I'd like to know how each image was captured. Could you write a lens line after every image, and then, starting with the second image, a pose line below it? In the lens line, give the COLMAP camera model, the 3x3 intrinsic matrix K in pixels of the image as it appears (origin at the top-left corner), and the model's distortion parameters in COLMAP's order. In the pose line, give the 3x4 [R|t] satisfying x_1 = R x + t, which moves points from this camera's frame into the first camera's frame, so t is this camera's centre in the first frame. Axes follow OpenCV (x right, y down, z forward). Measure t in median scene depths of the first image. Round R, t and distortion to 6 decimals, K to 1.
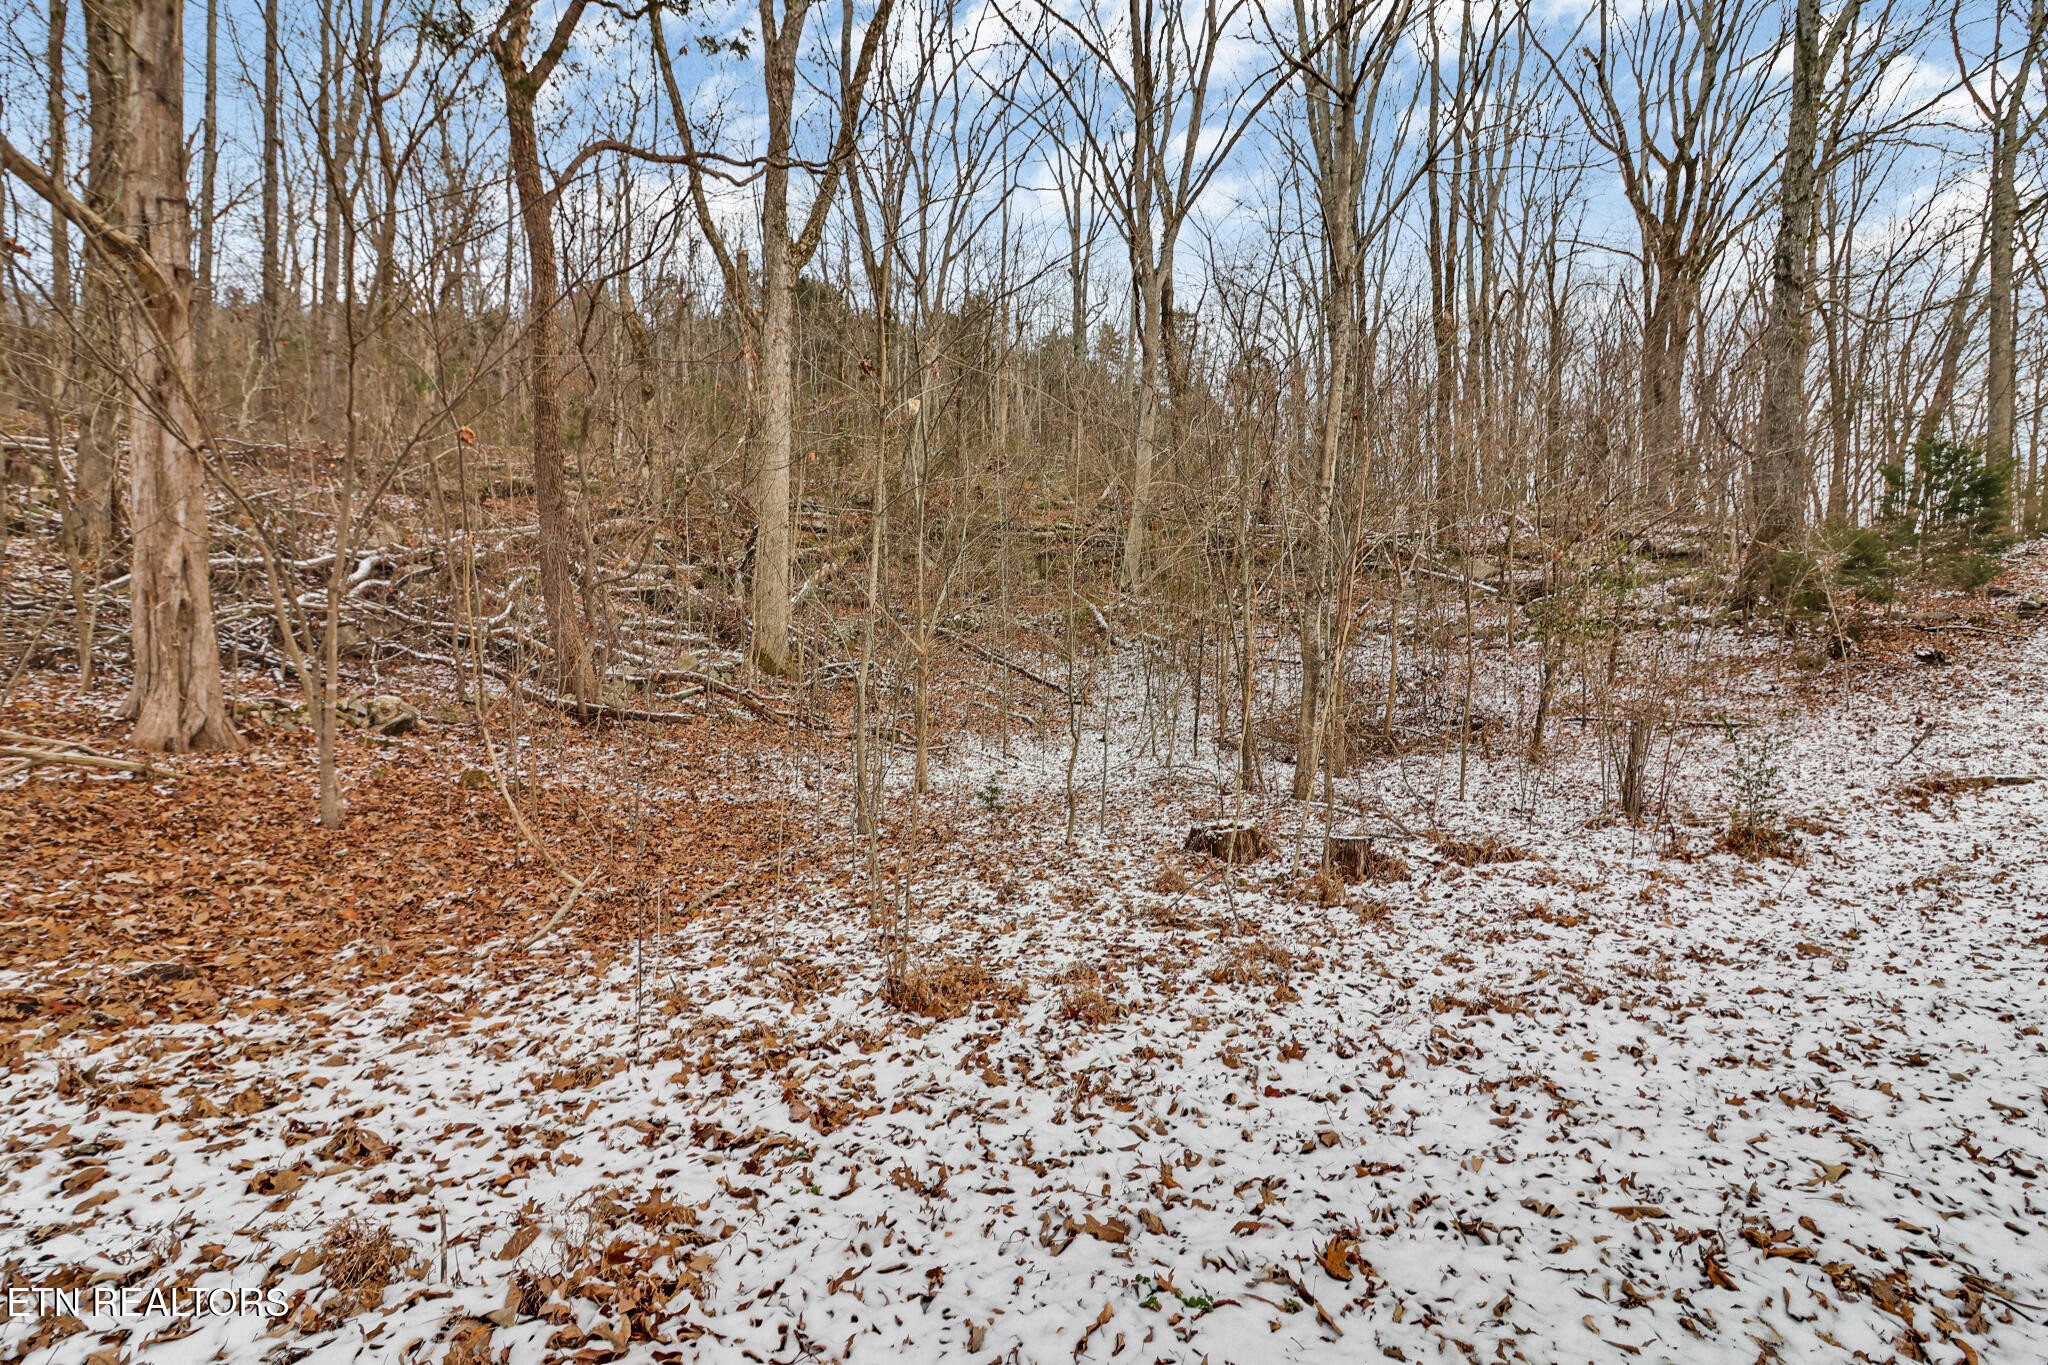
lens RADIAL K [[921.0, 0, 1024.0], [0, 921.0, 682.5], [0, 0, 1]] dist [0.040809, -0.035808]
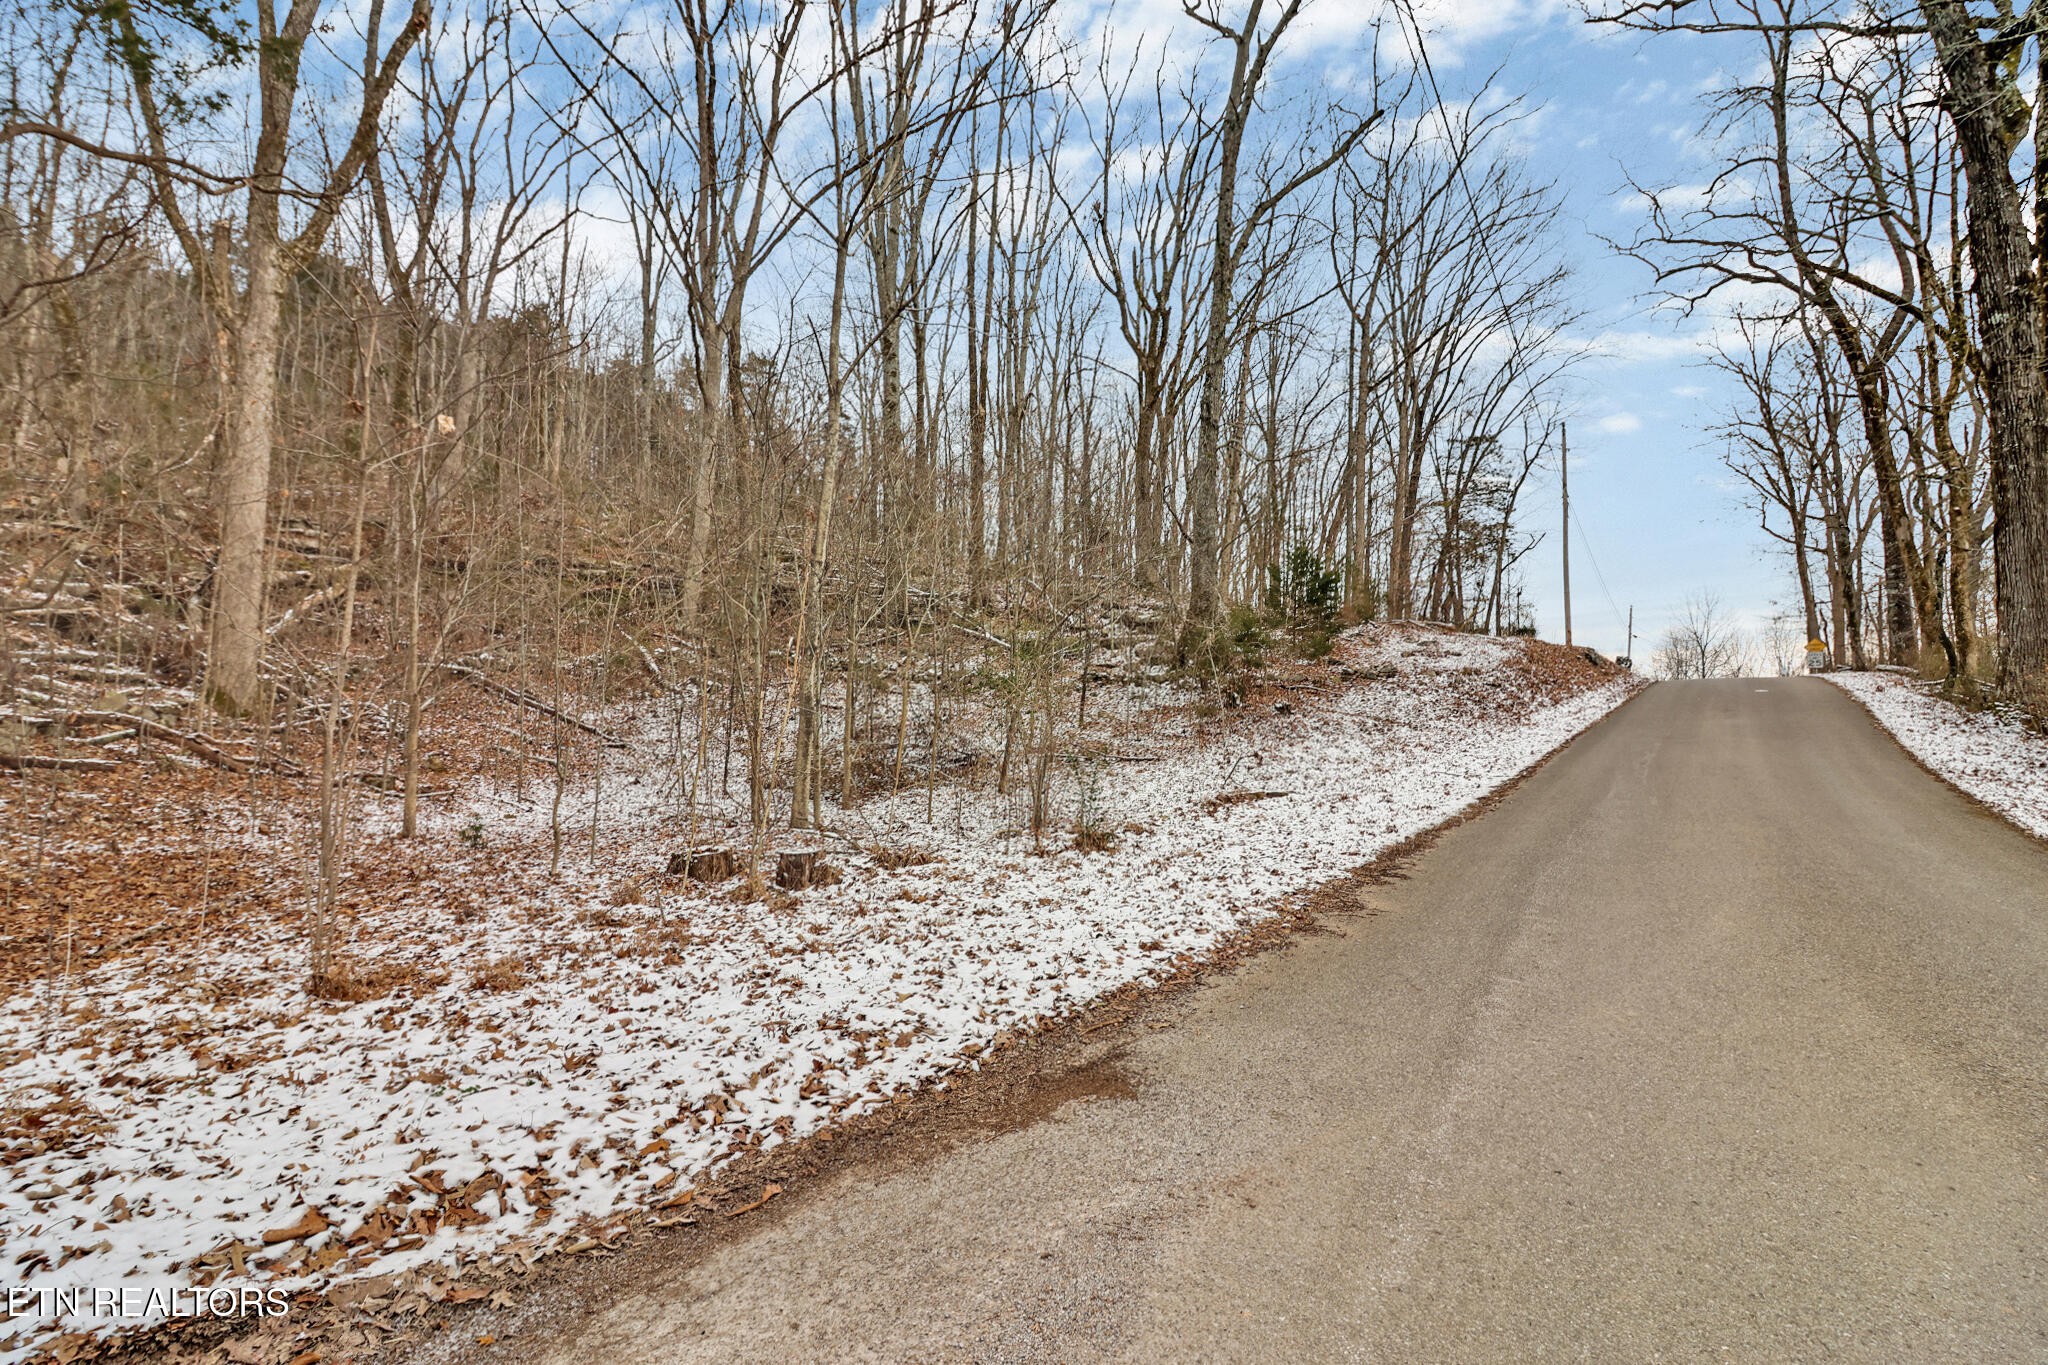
lens RADIAL K [[948.8, 0, 1024.0], [0, 948.8, 682.5], [0, 0, 1]] dist [-0.002528, -0.009154]
pose [[0.913216, 0.019939, 0.406987, 0.062136], [-0.001637, 0.998973, -0.045269, -0.001514], [-0.407472, 0.040674, 0.912311, -0.164521]]
